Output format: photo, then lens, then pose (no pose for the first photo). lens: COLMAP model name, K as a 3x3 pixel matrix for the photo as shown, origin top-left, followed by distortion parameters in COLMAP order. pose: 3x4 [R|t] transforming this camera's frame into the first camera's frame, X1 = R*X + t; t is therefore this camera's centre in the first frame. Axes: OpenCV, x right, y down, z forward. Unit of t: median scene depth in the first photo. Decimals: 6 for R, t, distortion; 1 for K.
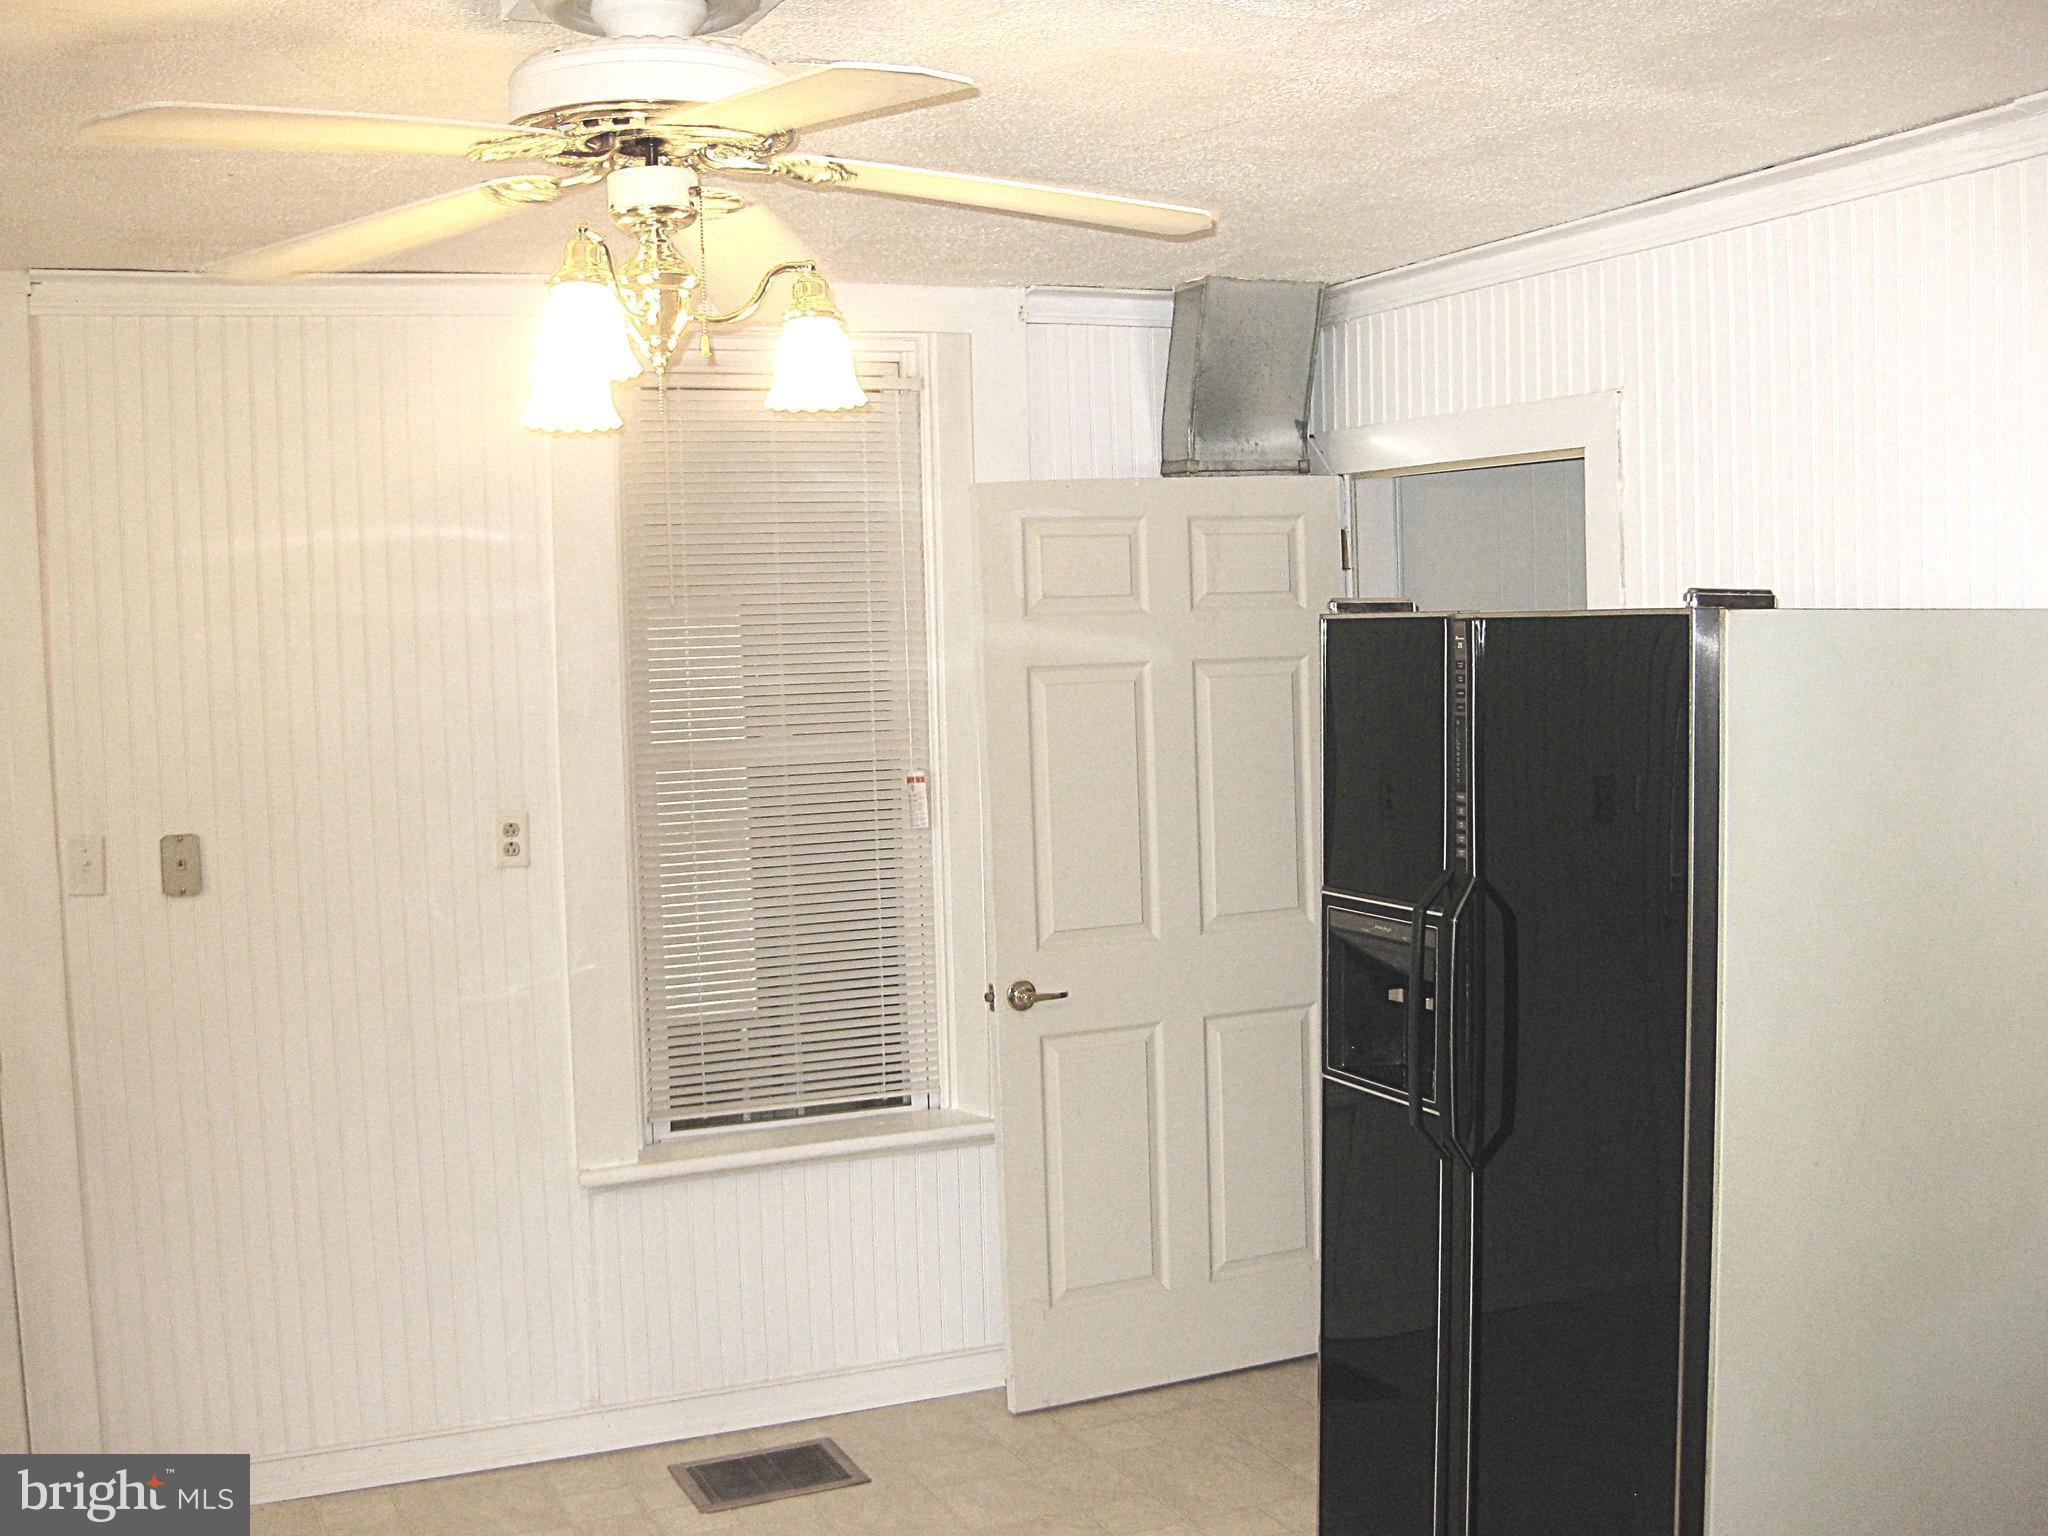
lens RADIAL K [[2066.9, 0, 1024.0], [0, 2066.9, 768.0], [0, 0, 1]] dist [-0.242637, 0.198984]
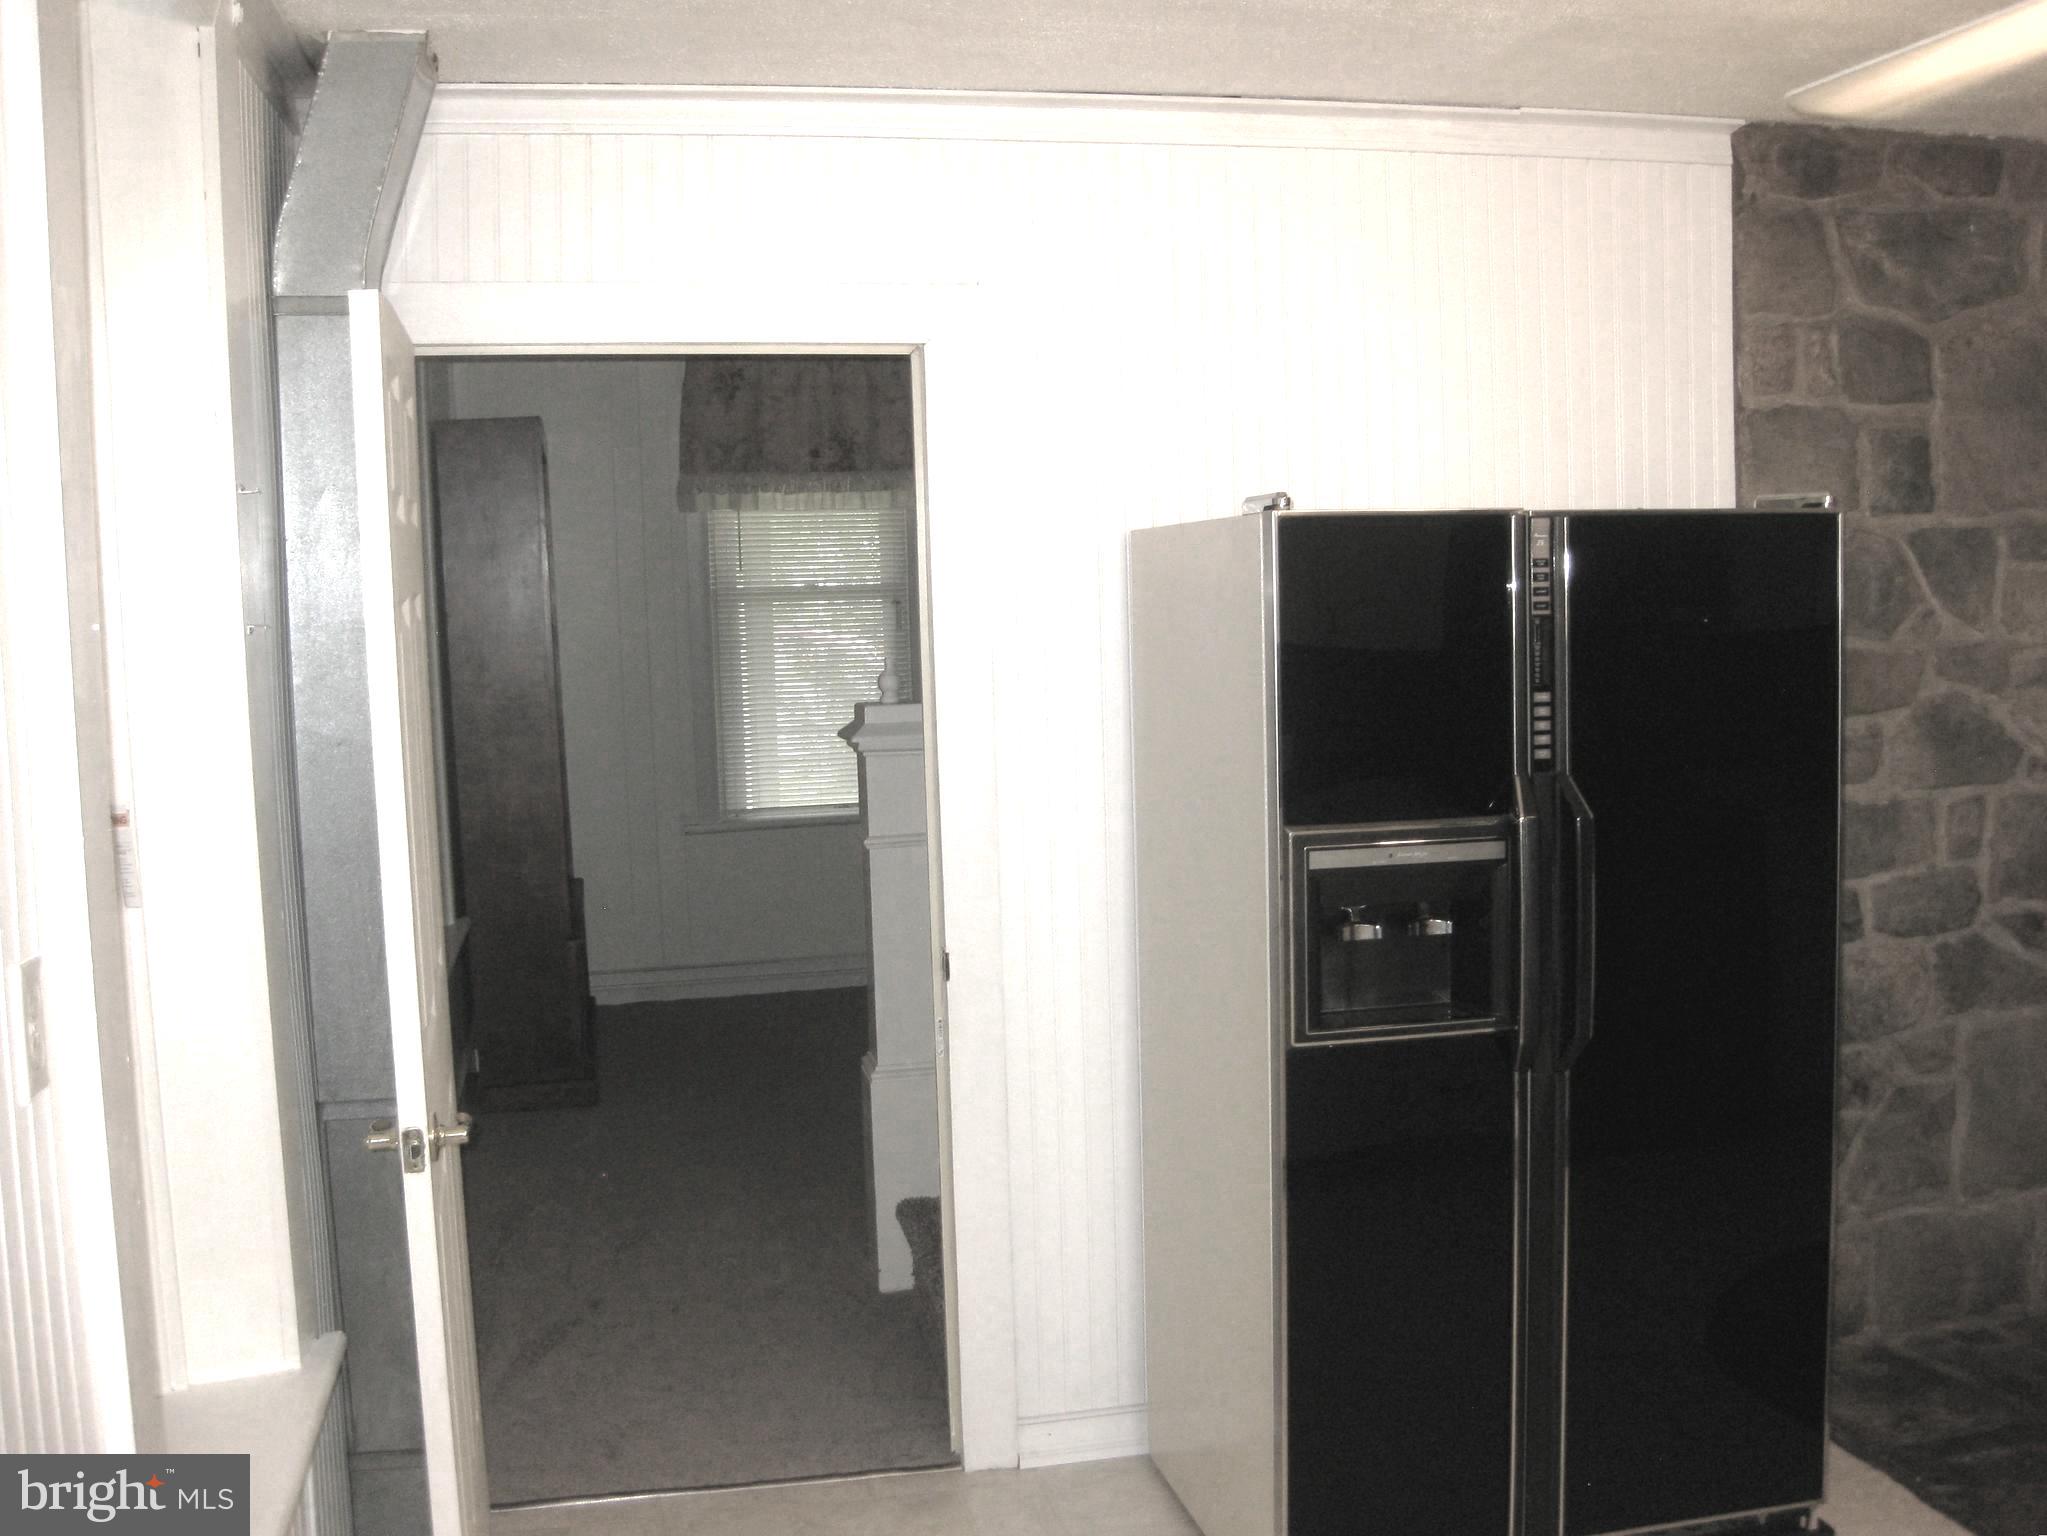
lens RADIAL K [[2065.9, 0, 1023.5], [0, 2065.9, 768.0], [0, 0, 1]] dist [-0.242637, 0.198984]
pose [[0.199297, -0.088842, 0.975904, -0.995715], [0.094358, 0.992994, 0.071128, -0.056192], [-0.975386, 0.077909, 0.206284, 1.294048]]
